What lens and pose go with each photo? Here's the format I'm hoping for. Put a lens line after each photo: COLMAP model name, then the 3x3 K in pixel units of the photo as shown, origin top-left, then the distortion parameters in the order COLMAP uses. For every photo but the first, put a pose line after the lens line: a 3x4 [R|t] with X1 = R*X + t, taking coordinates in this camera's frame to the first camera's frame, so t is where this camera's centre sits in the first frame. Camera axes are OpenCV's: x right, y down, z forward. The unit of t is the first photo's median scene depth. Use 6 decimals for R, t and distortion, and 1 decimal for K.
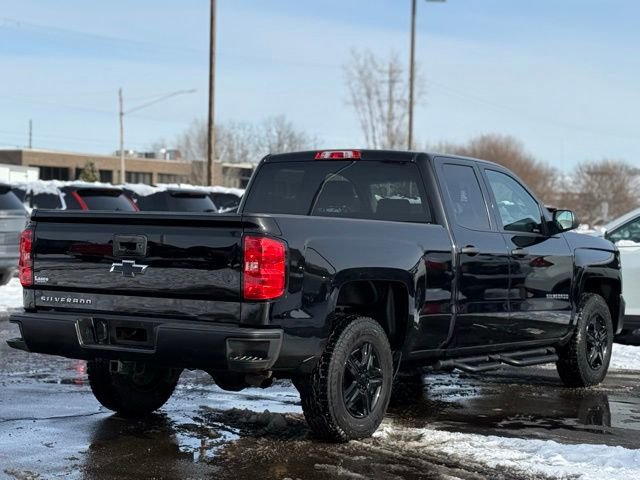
lens RADIAL K [[2249.3, 0, 320.0], [0, 2249.3, 240.0], [0, 0, 1]] dist [0.235650, 2.468184]
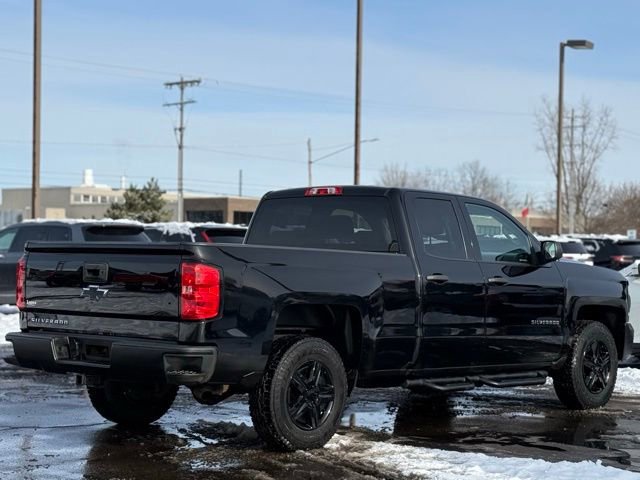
lens RADIAL K [[2249.3, 0, 320.0], [0, 2249.3, 240.0], [0, 0, 1]] dist [0.235650, 2.468184]
pose [[0.964139, -0.008149, -0.265274, 0.304832], [0.000787, 0.999612, -0.027847, 0.016816], [0.265398, 0.026640, 0.963771, -0.053401]]
